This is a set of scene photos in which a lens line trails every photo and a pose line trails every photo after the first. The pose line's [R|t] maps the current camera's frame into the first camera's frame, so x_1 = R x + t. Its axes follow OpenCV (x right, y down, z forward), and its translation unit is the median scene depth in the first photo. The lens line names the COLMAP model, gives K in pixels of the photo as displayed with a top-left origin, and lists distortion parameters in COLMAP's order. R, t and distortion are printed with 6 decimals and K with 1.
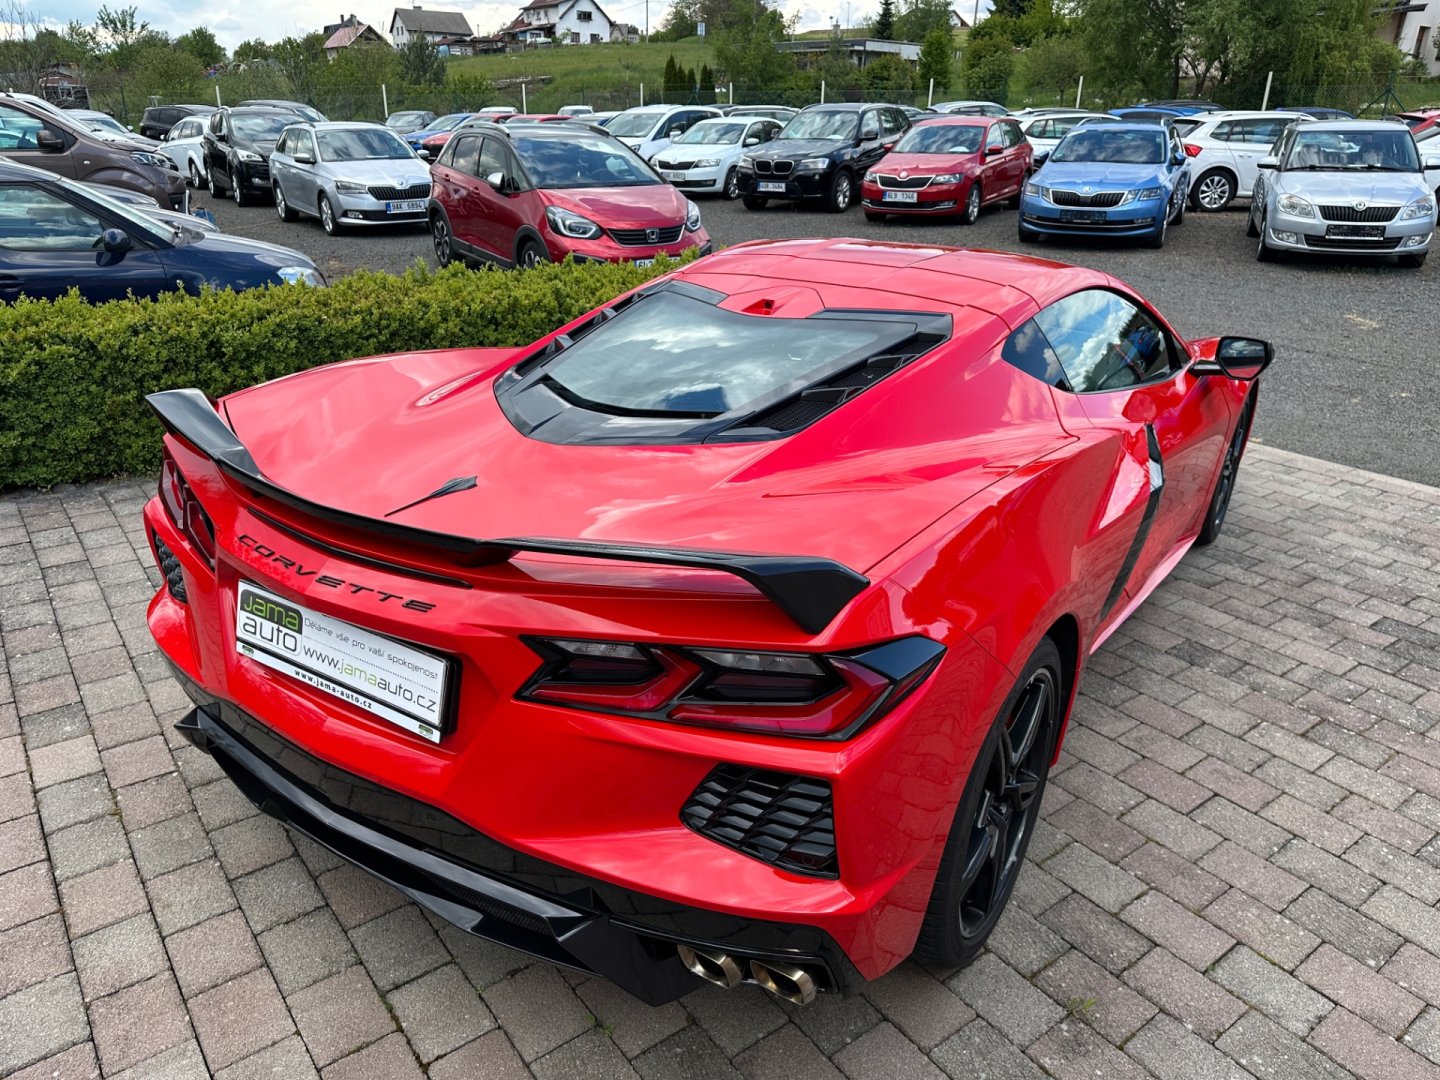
lens RADIAL K [[1020.0, 0, 720.0], [0, 1020.0, 540.3], [0, 0, 1]] dist [0.018410, -0.026825]
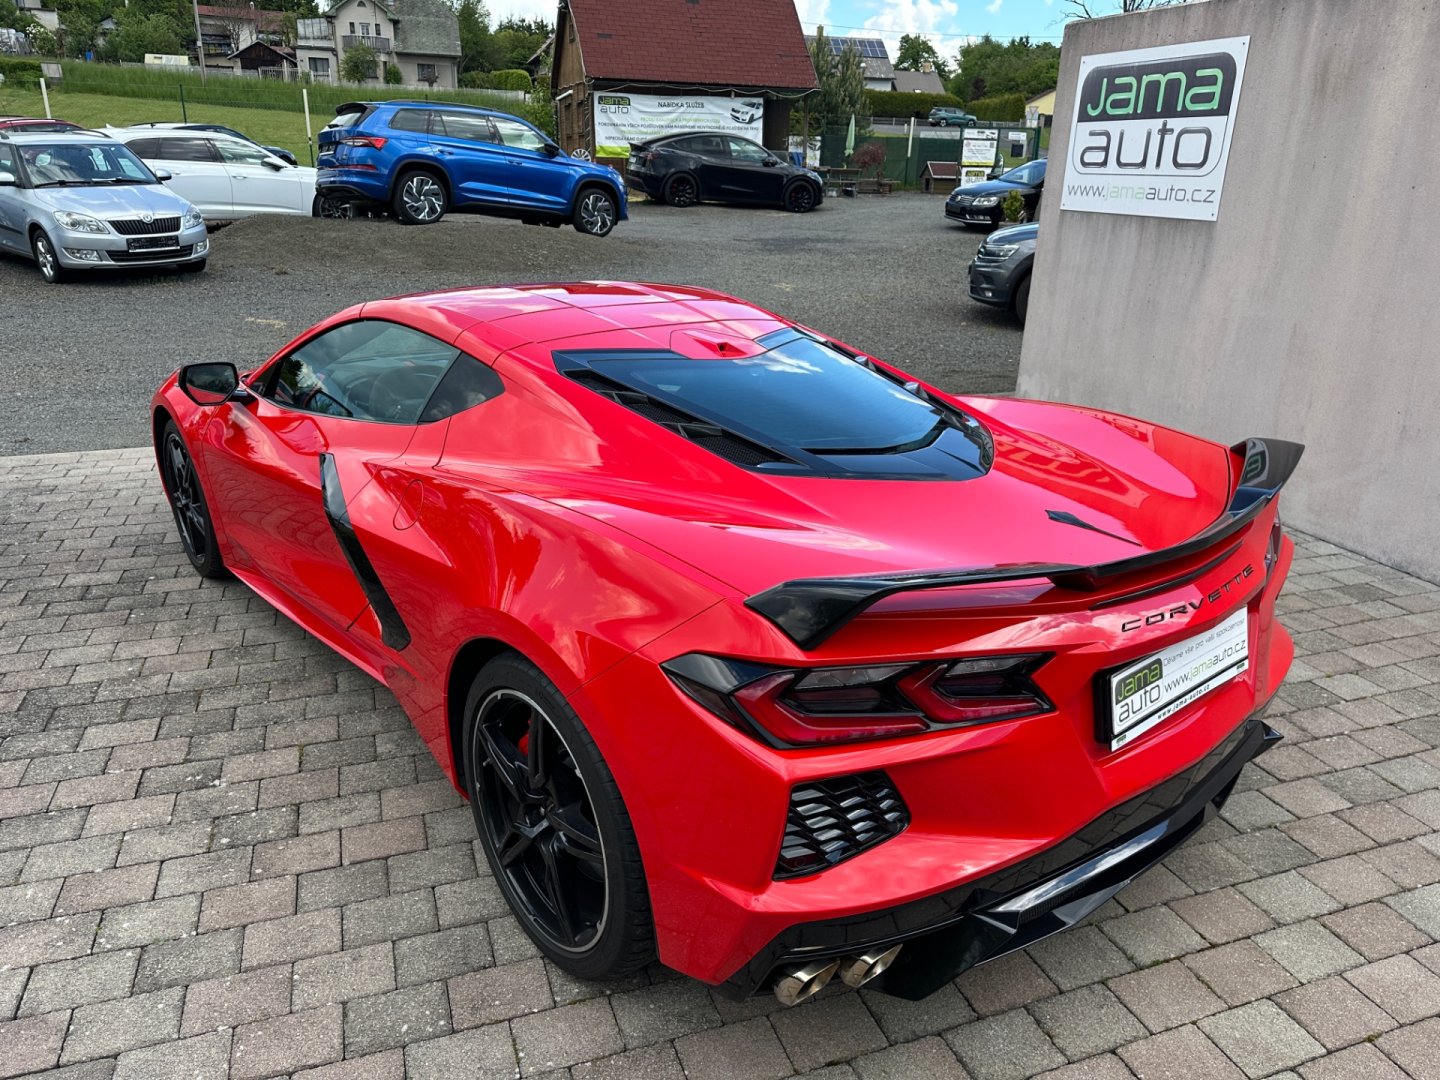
lens RADIAL K [[1020.1, 0, 712.5], [0, 1020.1, 541.7], [0, 0, 1]] dist [0.025754, -0.024683]
pose [[0.303146, -0.344029, 0.888677, -0.996250], [0.346502, 0.908520, 0.233512, -0.308073], [-0.887716, 0.237140, 0.394621, 0.657813]]
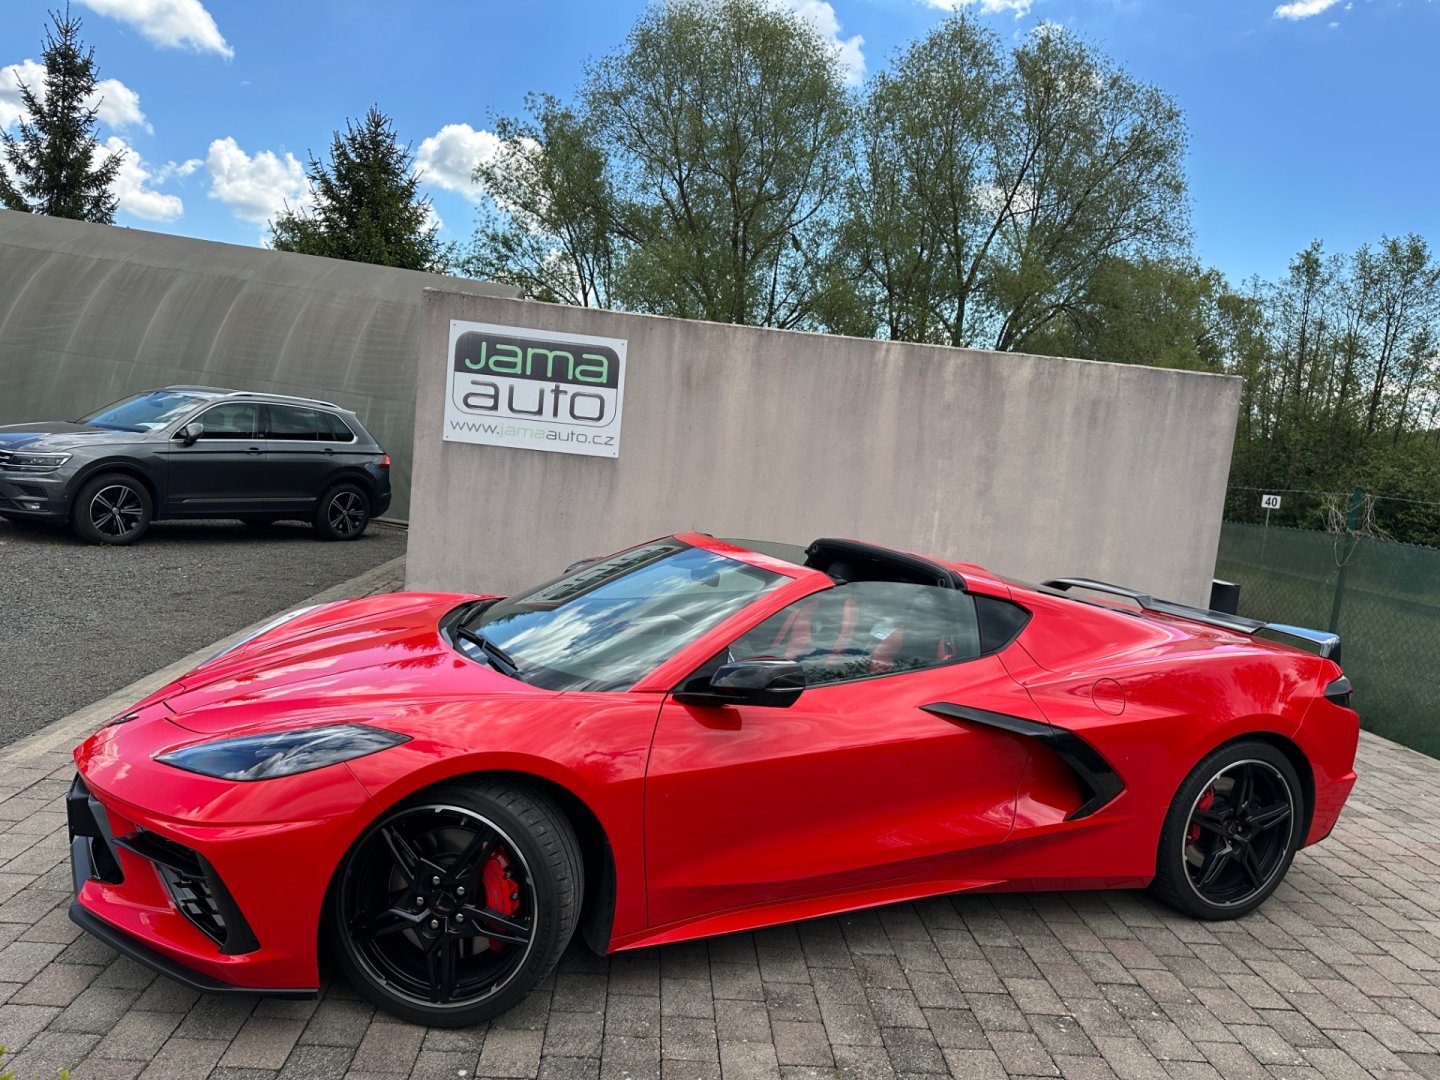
lens RADIAL K [[1003.4, 0, 721.5], [0, 1003.4, 547.2], [0, 0, 1]] dist [0.100051, -0.121378]
pose [[-0.827030, -0.159580, 0.539032, -0.496000], [0.101697, 0.900572, 0.422644, -1.019868], [-0.552883, 0.404357, -0.728571, 2.458138]]
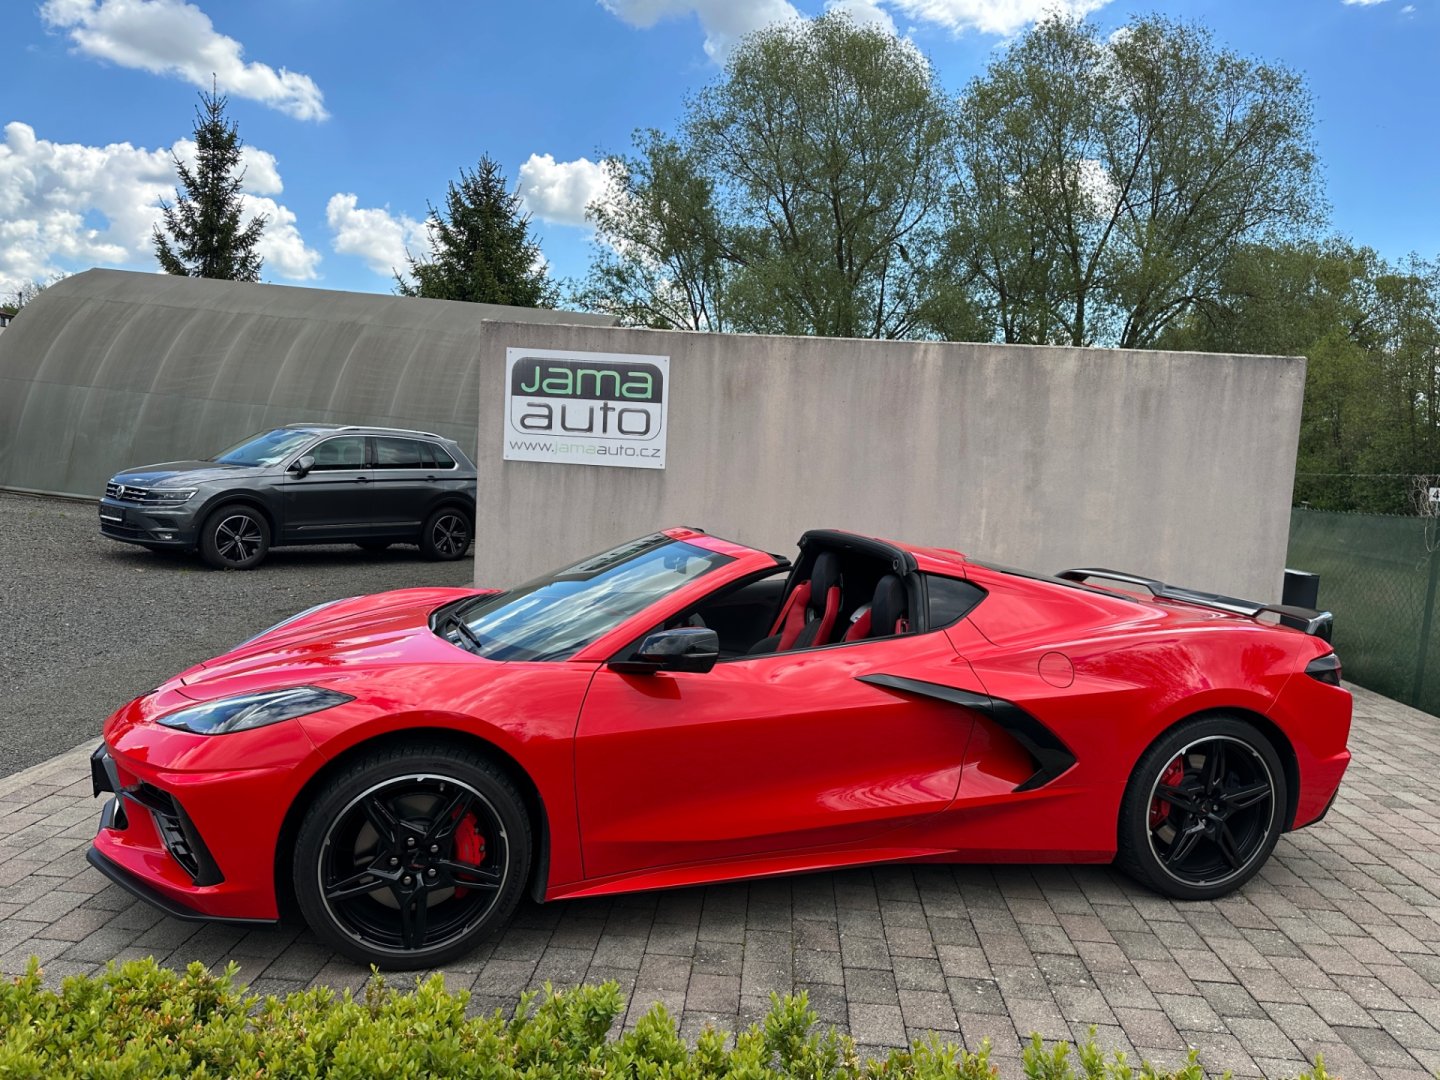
lens RADIAL K [[1004.4, 0, 717.3], [0, 1004.4, 538.2], [0, 0, 1]] dist [0.077430, -0.084277]
pose [[-0.749955, -0.117864, 0.650904, -0.755486], [0.185648, 0.906949, 0.378126, -0.982256], [-0.634904, 0.404416, -0.658289, 2.383185]]
